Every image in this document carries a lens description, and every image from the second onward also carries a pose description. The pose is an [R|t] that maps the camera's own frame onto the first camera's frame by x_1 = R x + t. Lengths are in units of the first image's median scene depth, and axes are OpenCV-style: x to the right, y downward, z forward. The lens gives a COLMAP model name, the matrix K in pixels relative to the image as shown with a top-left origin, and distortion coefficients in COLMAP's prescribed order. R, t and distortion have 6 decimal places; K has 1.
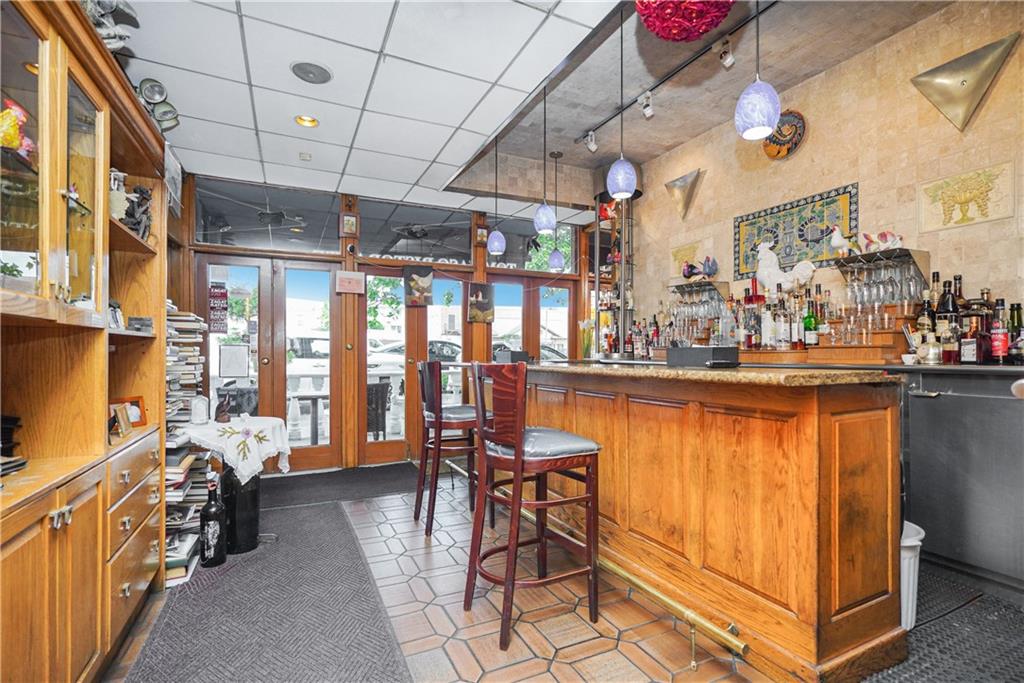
lens RADIAL K [[475.9, 0, 516.9], [0, 475.9, 345.1], [0, 0, 1]] dist [0.003034, -0.000158]
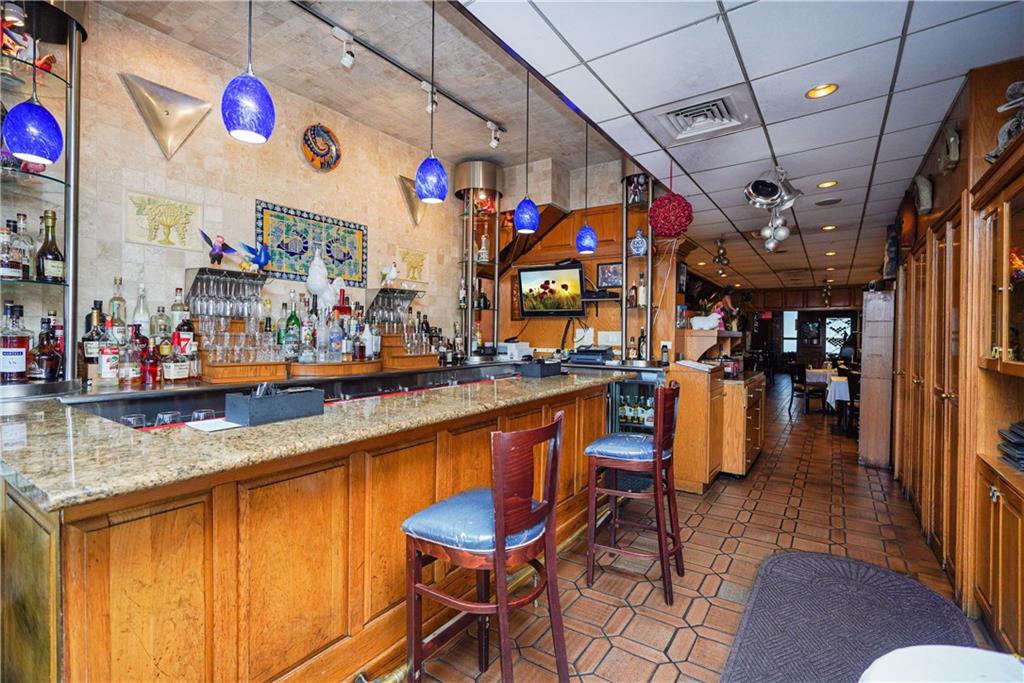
lens RADIAL K [[475.9, 0, 528.4], [0, 475.9, 338.2], [0, 0, 1]] dist [0.003034, -0.000158]
pose [[-0.521371, -0.010911, 0.853260, -0.559539], [-0.014792, 0.999884, 0.003748, -0.045620], [-0.853202, -0.010668, -0.521472, 1.184861]]
